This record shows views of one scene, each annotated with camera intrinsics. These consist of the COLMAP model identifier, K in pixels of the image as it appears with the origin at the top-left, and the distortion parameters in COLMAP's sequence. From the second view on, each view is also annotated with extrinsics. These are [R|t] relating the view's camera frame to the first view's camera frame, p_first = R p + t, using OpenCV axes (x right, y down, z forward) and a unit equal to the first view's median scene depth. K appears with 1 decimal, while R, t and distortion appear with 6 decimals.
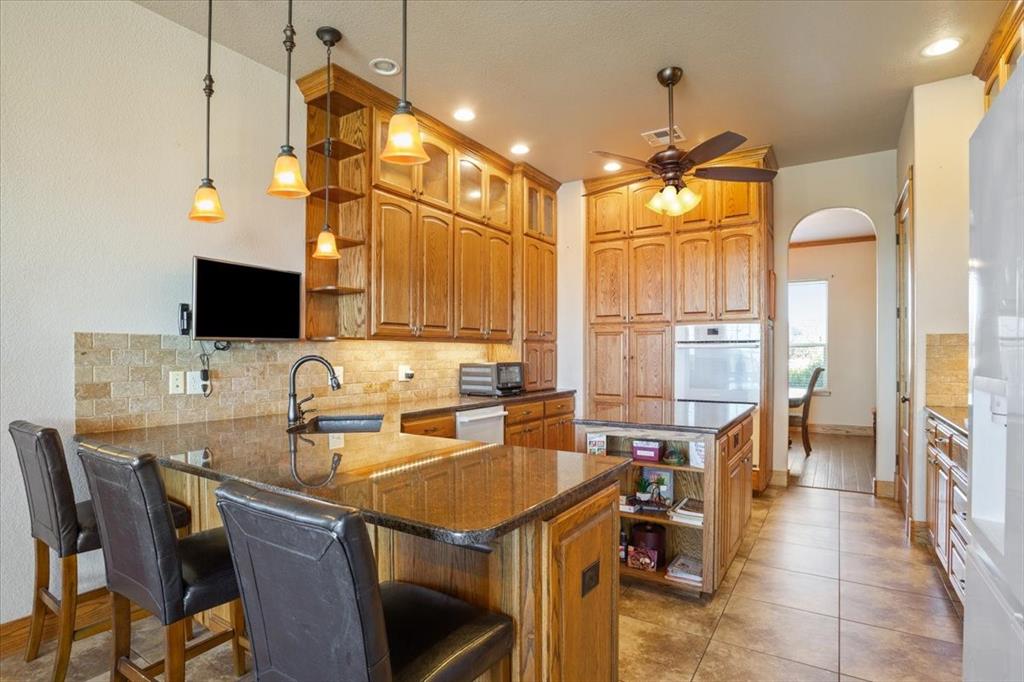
lens RADIAL K [[511.2, 0, 517.2], [0, 511.2, 347.8], [0, 0, 1]] dist [-0.050176, 0.007298]
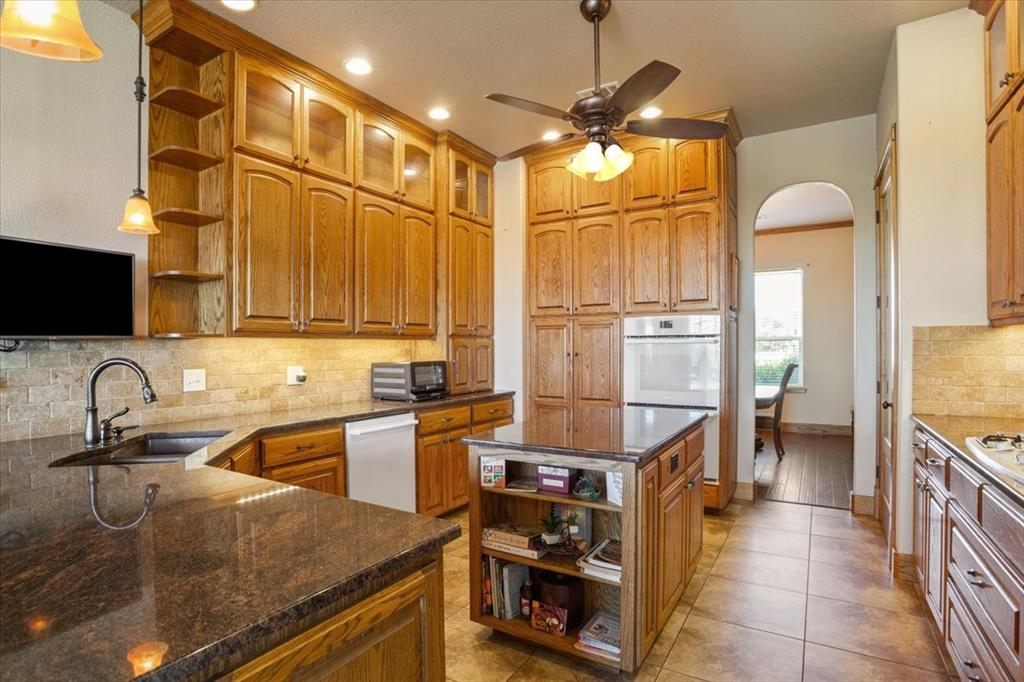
lens RADIAL K [[511.2, 0, 504.1], [0, 511.2, 343.6], [0, 0, 1]] dist [-0.050176, 0.007298]
pose [[0.999937, -0.004508, 0.010260, 0.126479], [0.004462, 0.999980, 0.004462, -0.005763], [-0.010280, -0.004416, 0.999937, 0.169096]]
